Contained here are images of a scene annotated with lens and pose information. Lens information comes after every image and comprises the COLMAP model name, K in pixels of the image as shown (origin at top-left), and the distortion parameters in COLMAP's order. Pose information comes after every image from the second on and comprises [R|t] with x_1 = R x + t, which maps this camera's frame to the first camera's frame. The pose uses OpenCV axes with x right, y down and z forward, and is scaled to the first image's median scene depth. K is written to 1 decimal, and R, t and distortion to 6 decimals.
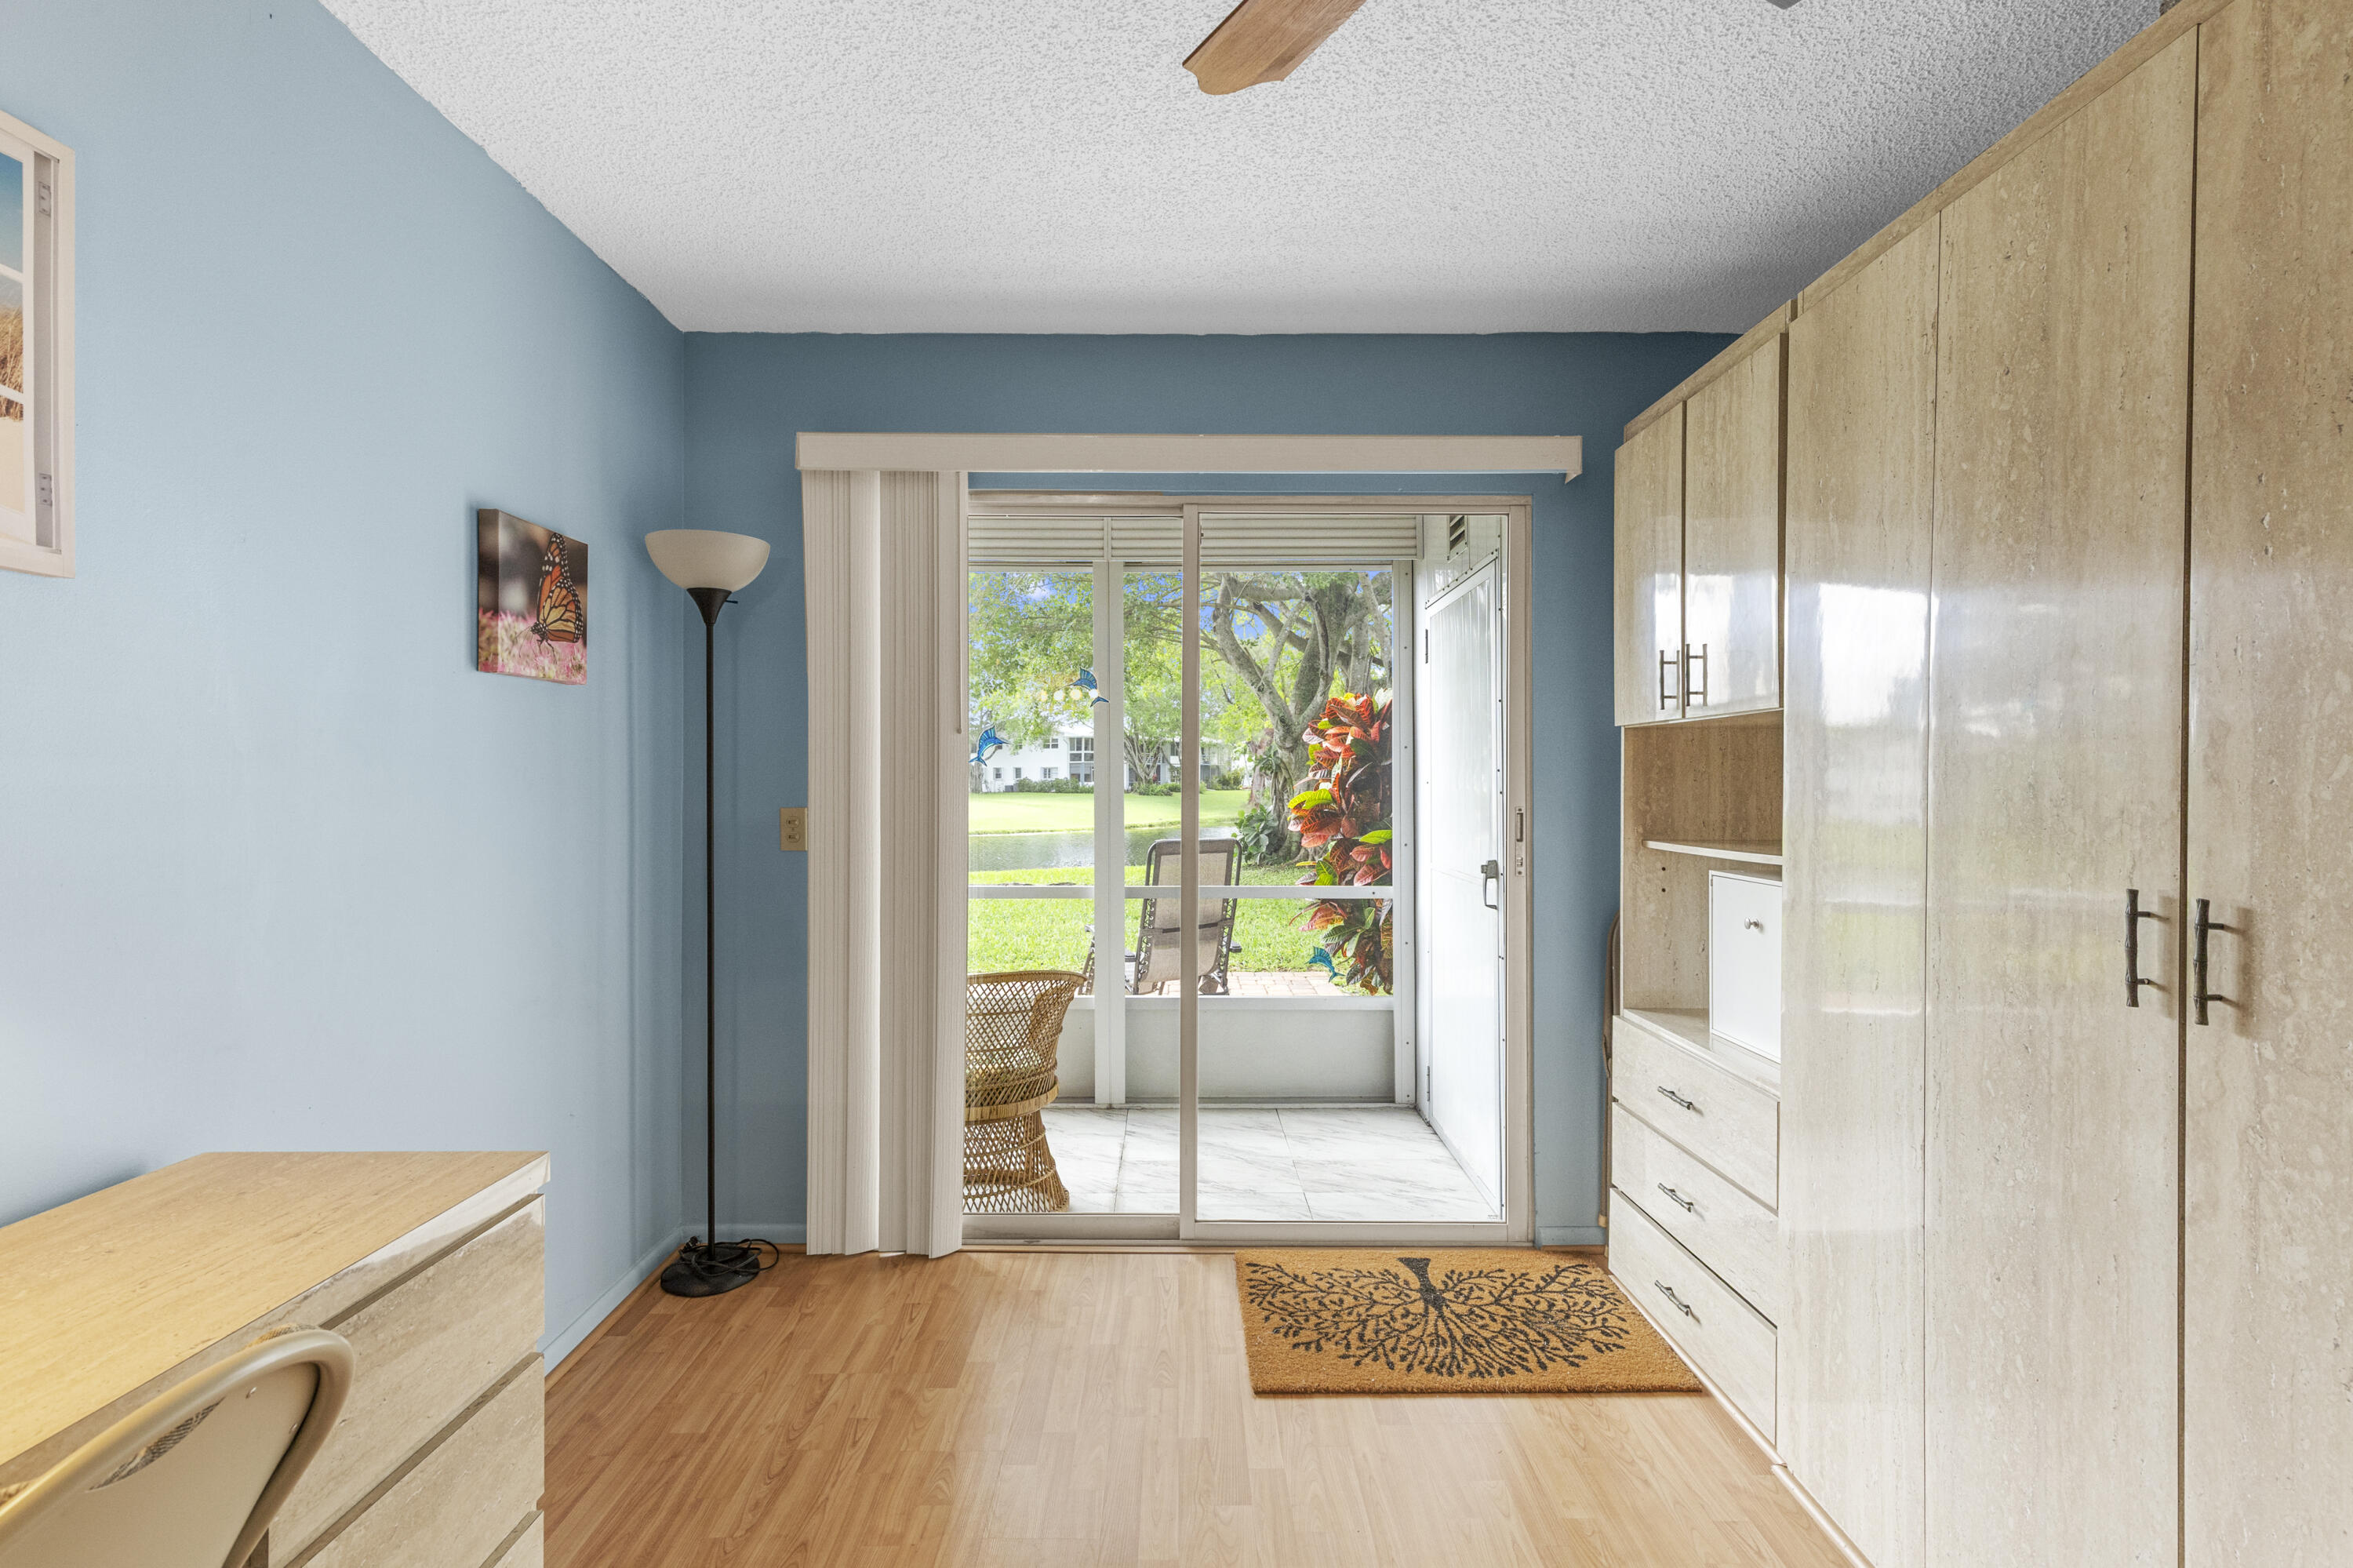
lens RADIAL K [[1062.9, 0, 1177.1], [0, 1062.9, 772.2], [0, 0, 1]] dist [0.005067, -0.001027]
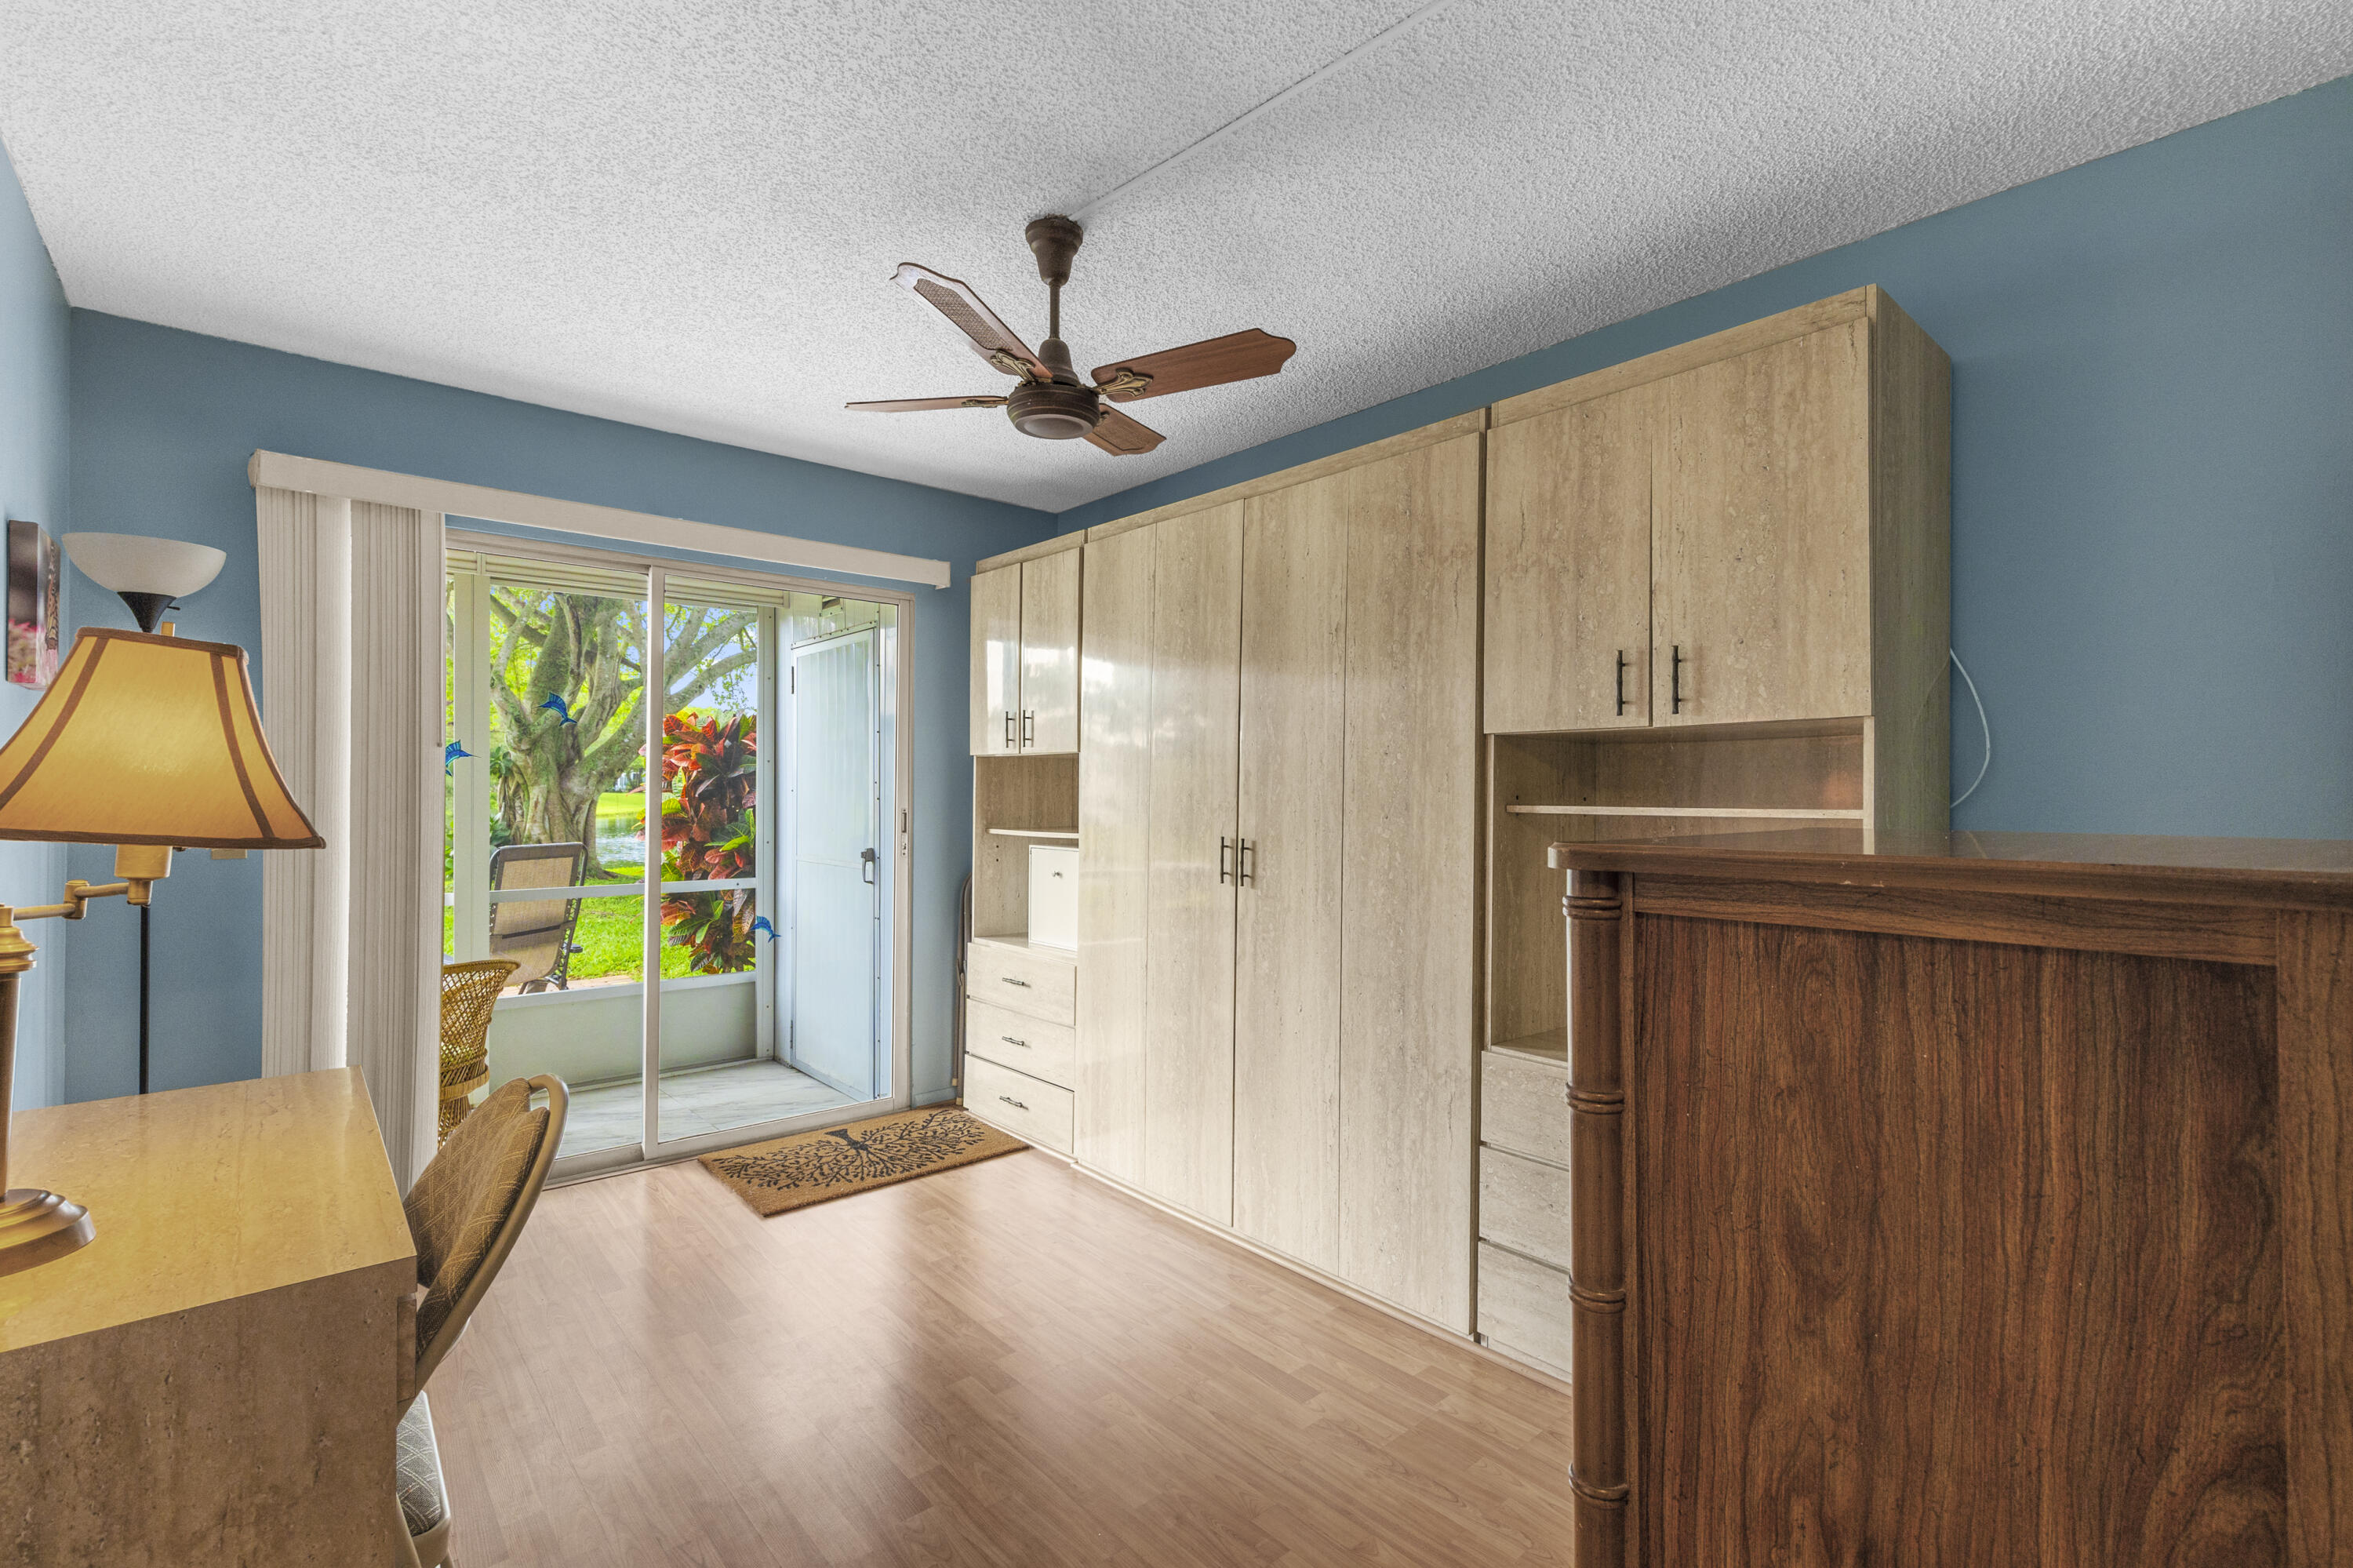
lens RADIAL K [[1062.9, 0, 1189.8], [0, 1062.9, 791.3], [0, 0, 1]] dist [0.005067, -0.001027]
pose [[0.755059, 0.001296, 0.655656, -0.361225], [-0.009164, 0.999921, 0.008577, -0.007398], [-0.655593, -0.012485, 0.755011, -0.376754]]
